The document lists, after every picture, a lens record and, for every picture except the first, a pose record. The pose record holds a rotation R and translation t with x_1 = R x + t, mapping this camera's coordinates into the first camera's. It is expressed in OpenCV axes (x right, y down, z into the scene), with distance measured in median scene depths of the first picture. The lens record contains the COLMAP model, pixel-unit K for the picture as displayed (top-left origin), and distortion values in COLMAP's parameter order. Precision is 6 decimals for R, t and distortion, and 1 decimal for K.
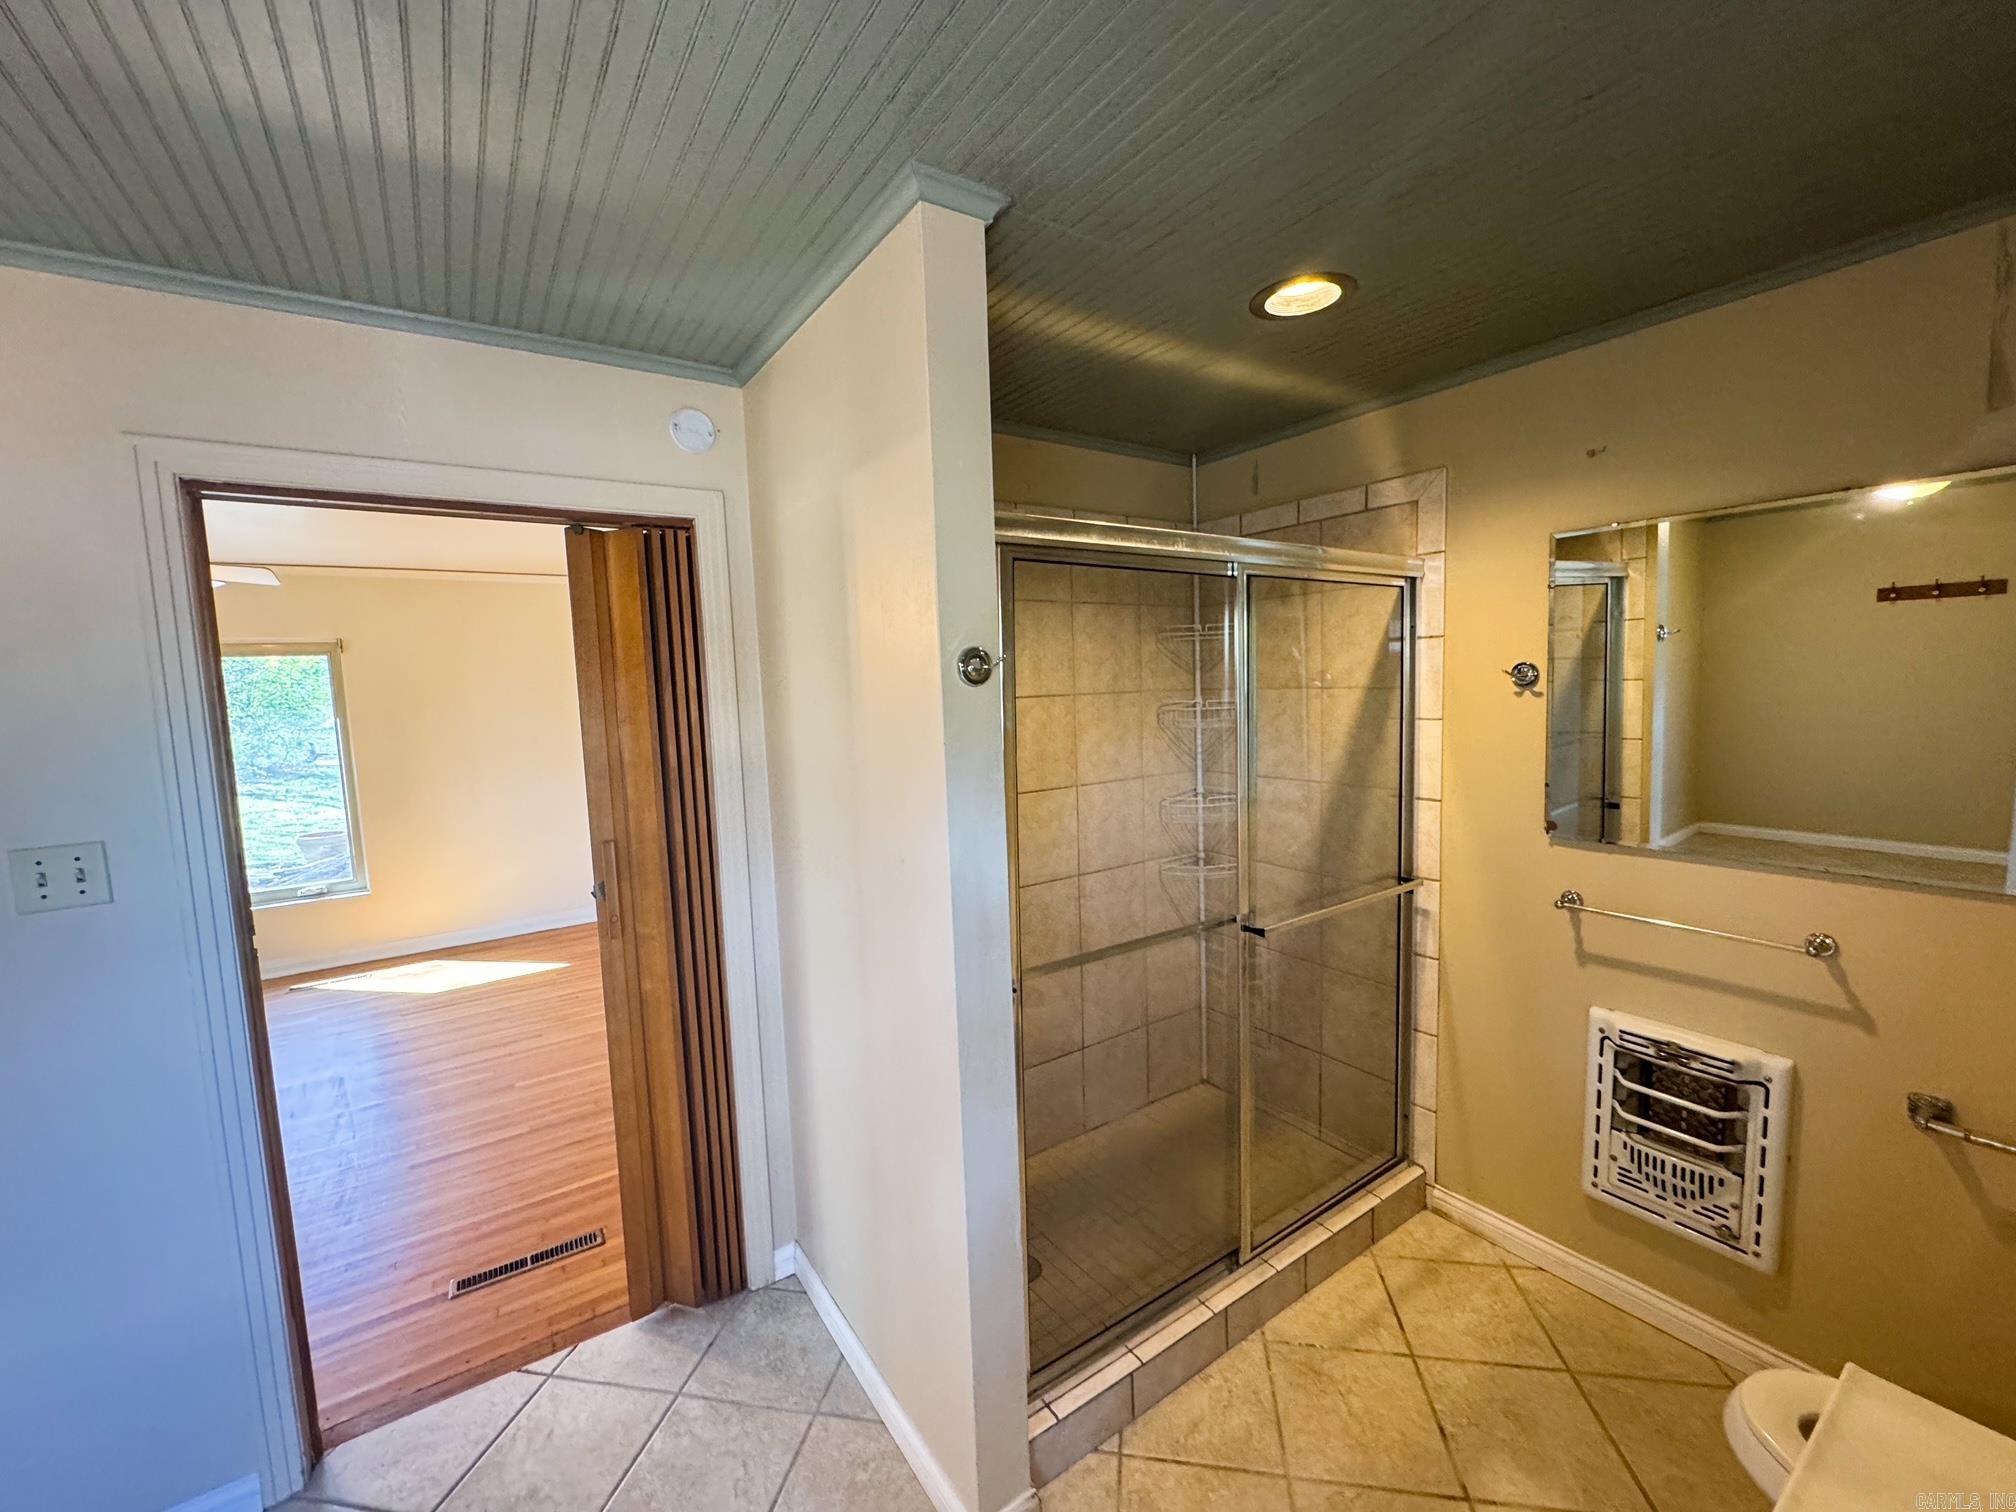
lens RADIAL K [[798.8, 0, 1000.9], [0, 798.8, 754.2], [0, 0, 1]] dist [0.000994, 0.000221]
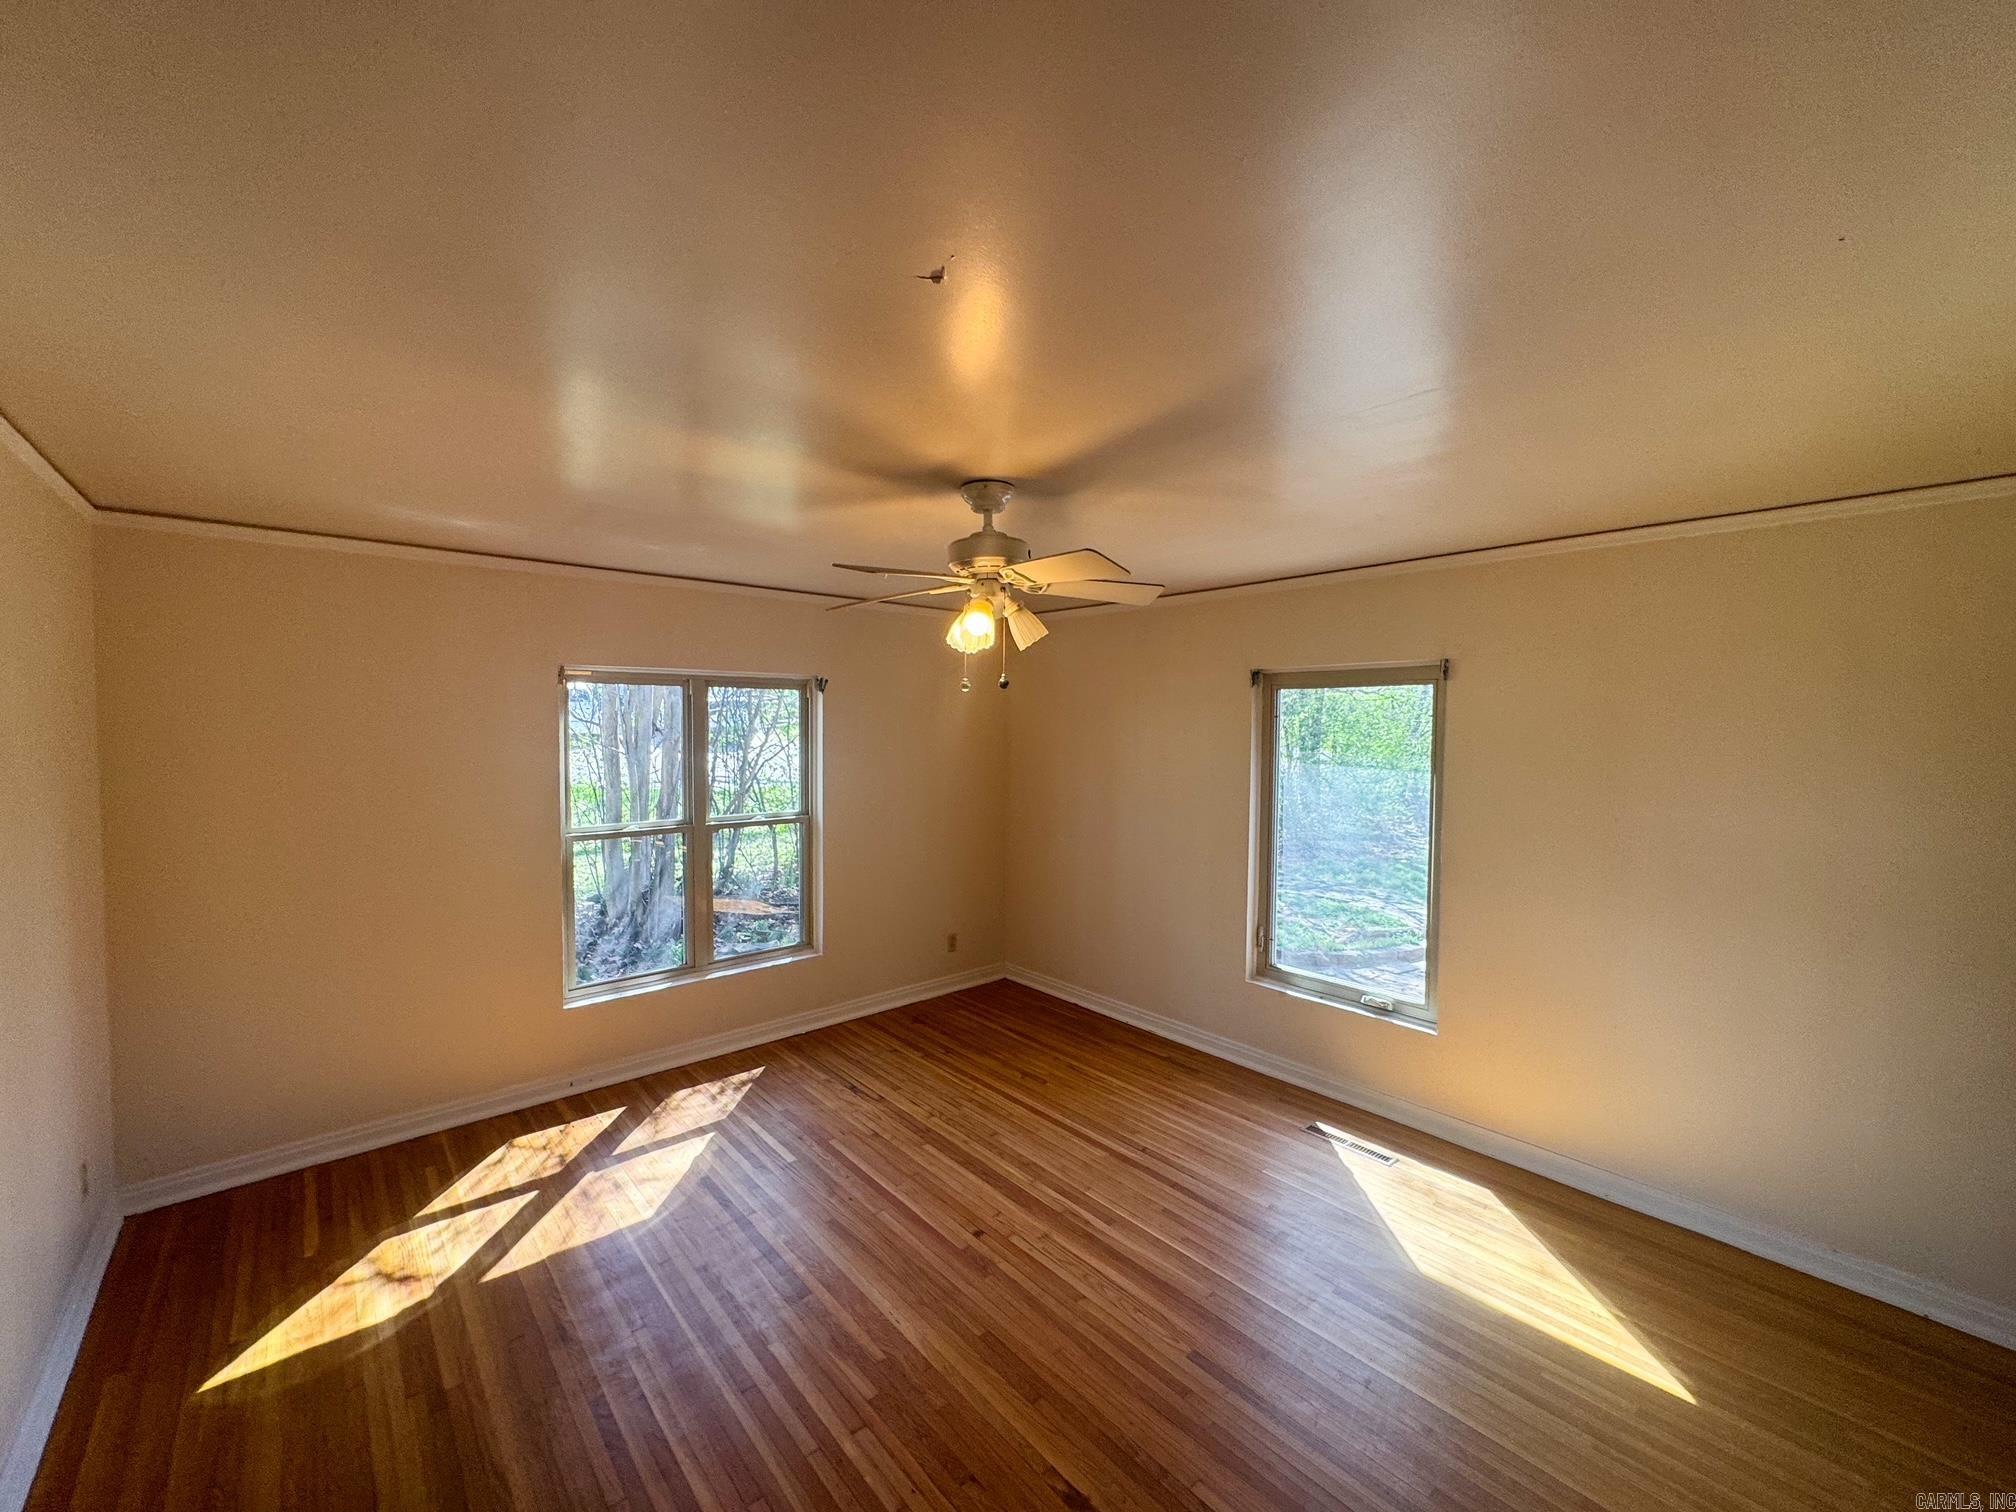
lens RADIAL K [[798.8, 0, 1000.7], [0, 798.8, 762.6], [0, 0, 1]] dist [0.000994, 0.000221]
pose [[0.119046, 0.086978, -0.989072, -0.192236], [-0.107660, 0.991413, 0.074226, -0.067317], [0.987035, 0.097647, 0.127388, 0.546348]]
